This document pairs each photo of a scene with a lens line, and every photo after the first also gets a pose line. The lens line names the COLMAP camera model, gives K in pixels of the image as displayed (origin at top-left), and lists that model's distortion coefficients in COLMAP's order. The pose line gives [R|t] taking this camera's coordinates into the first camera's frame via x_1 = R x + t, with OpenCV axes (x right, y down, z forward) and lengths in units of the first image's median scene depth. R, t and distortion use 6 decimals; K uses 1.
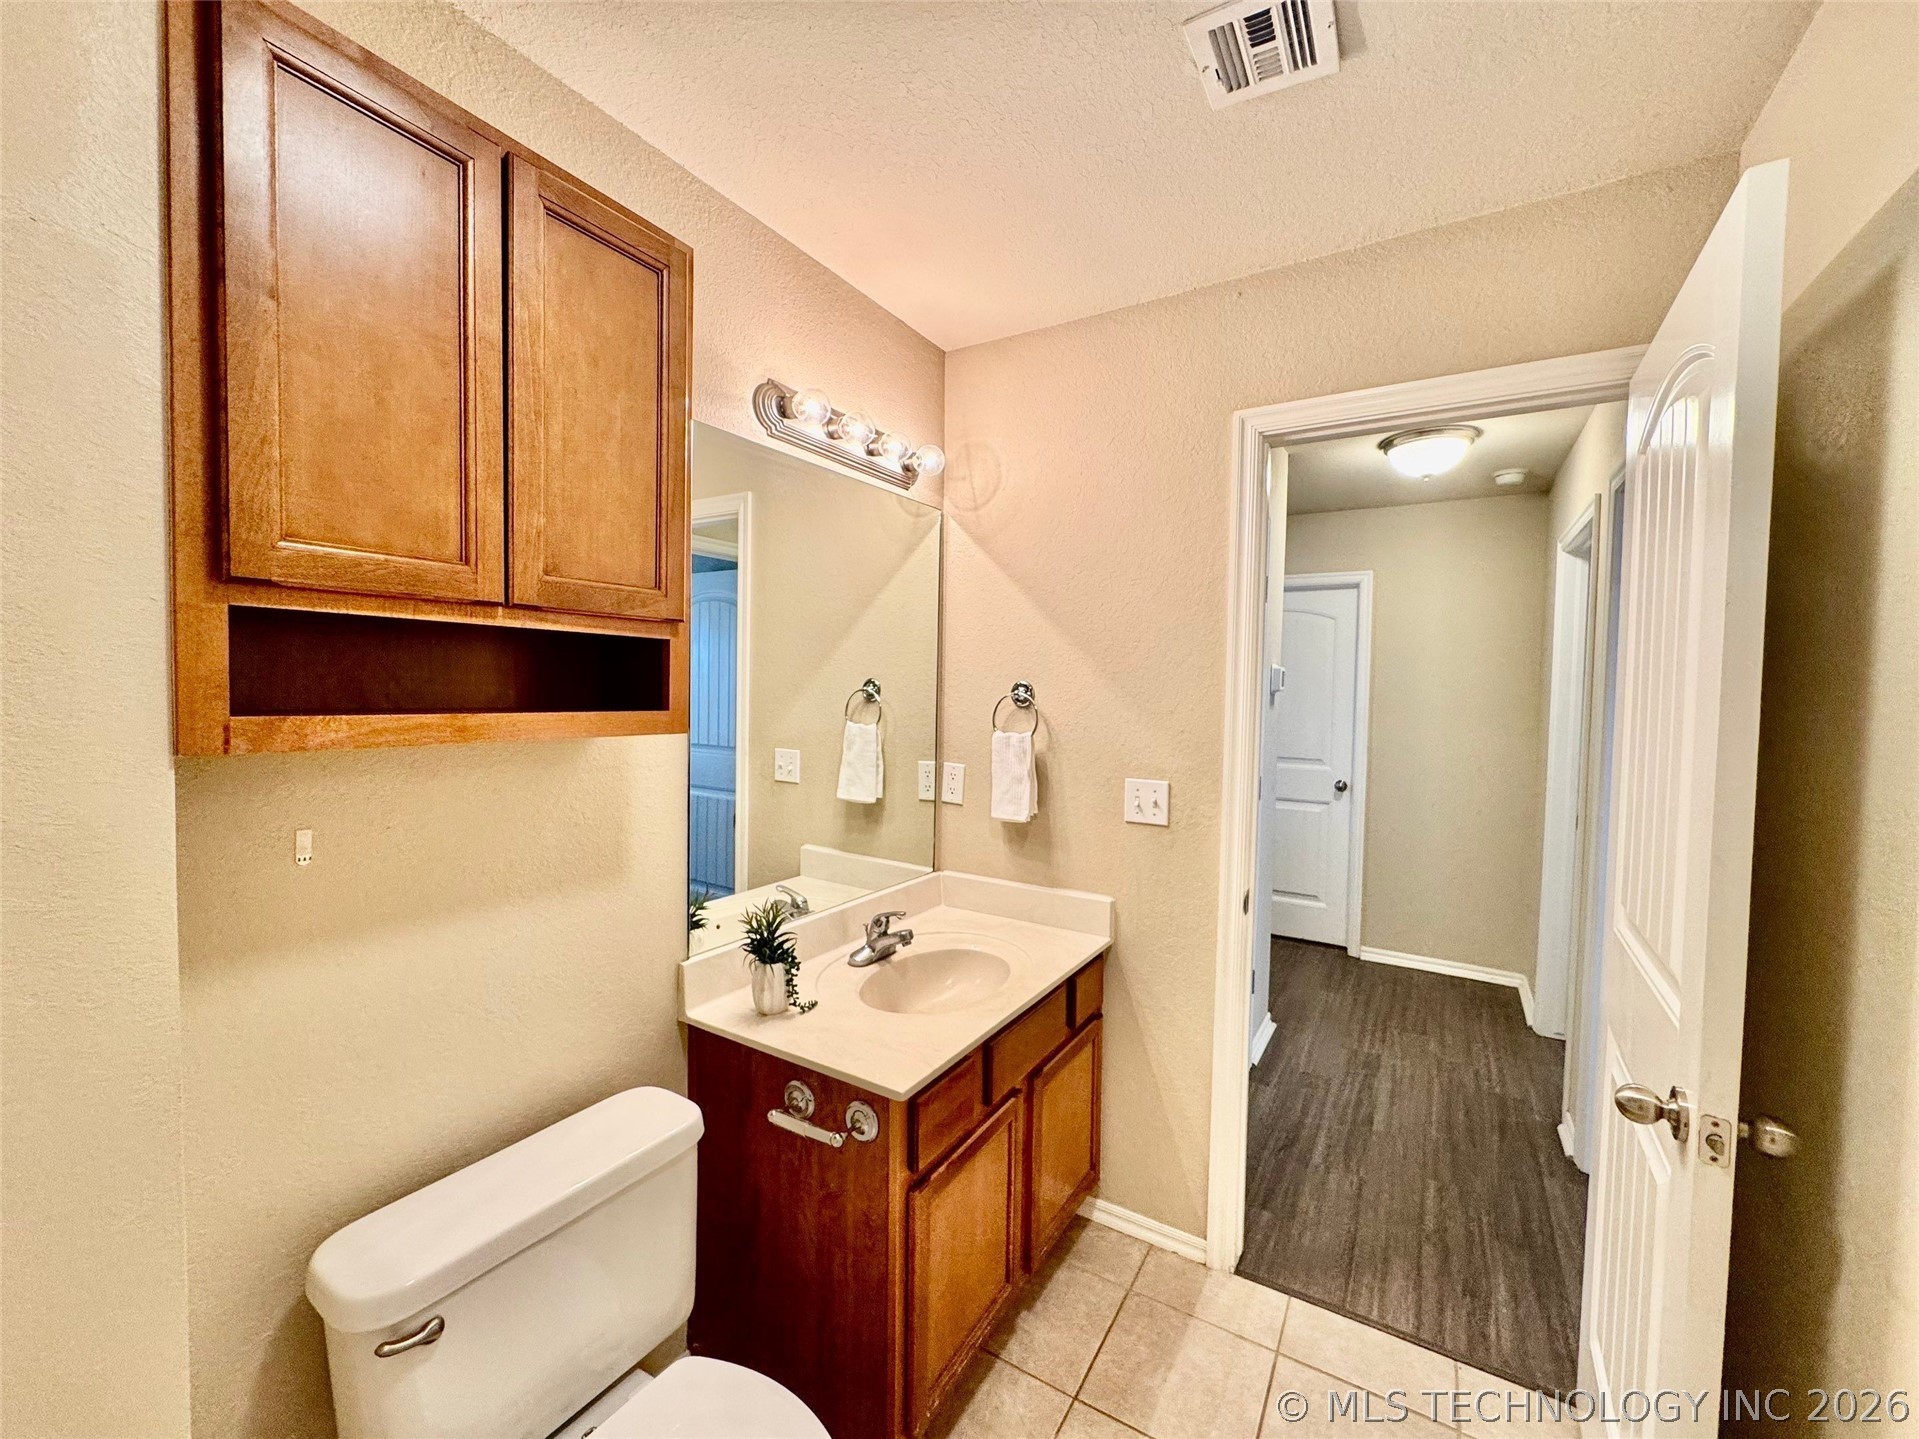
lens RADIAL K [[765.2, 0, 962.0], [0, 765.2, 716.0], [0, 0, 1]] dist [-0.002515, 0.000697]
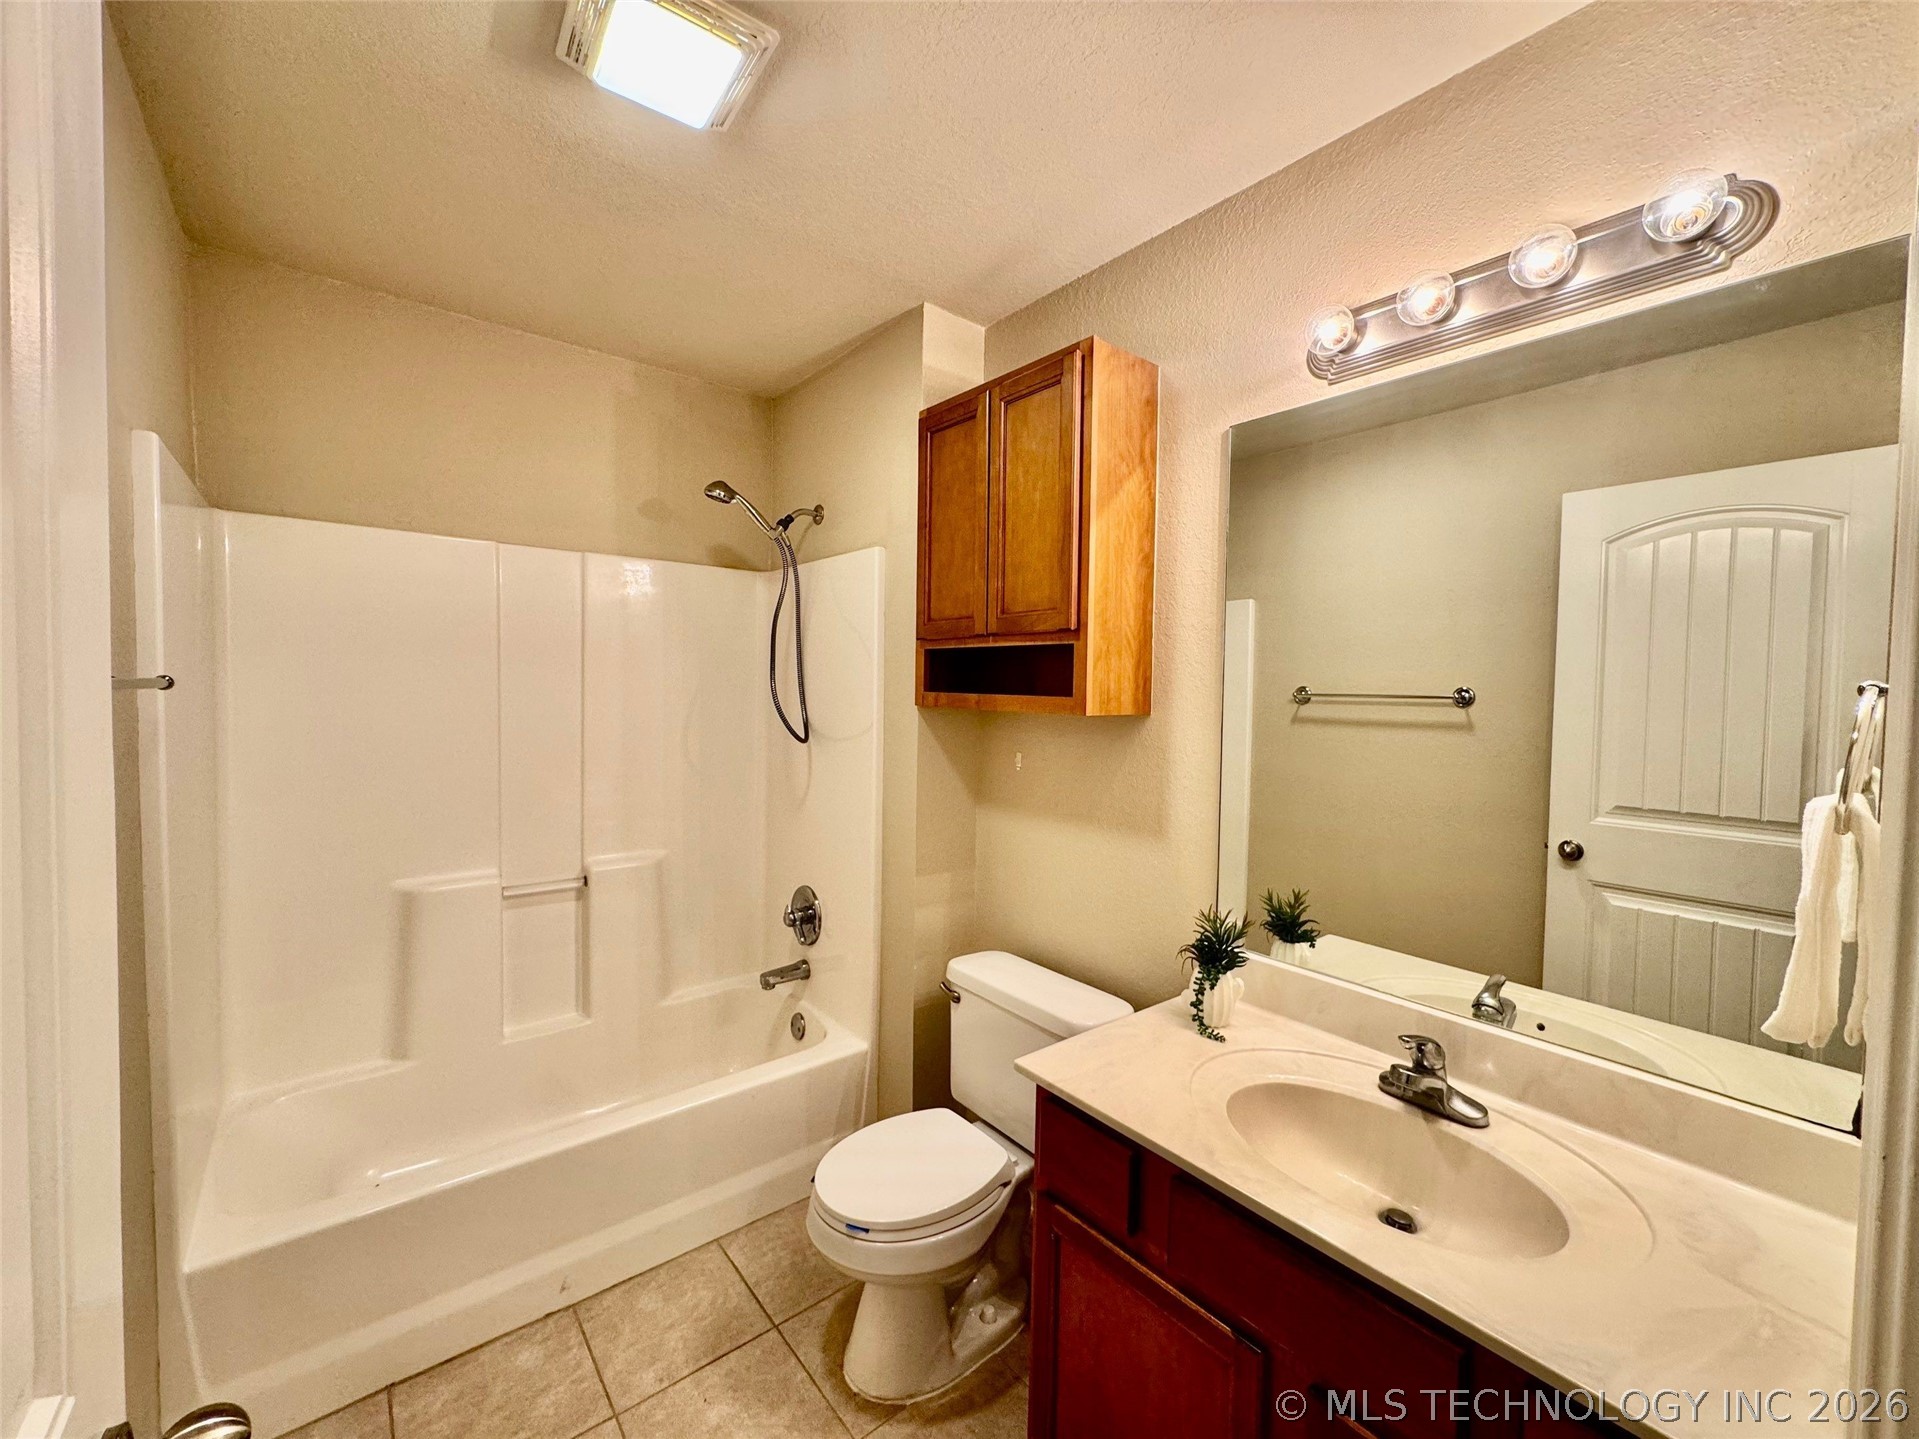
lens RADIAL K [[765.2, 0, 962.0], [0, 765.2, 716.0], [0, 0, 1]] dist [-0.002515, 0.000697]
pose [[-0.316397, 0.012478, -0.948545, 1.001891], [-0.059236, 0.997702, 0.032883, -0.007391], [0.946776, 0.066592, -0.314931, 1.324981]]
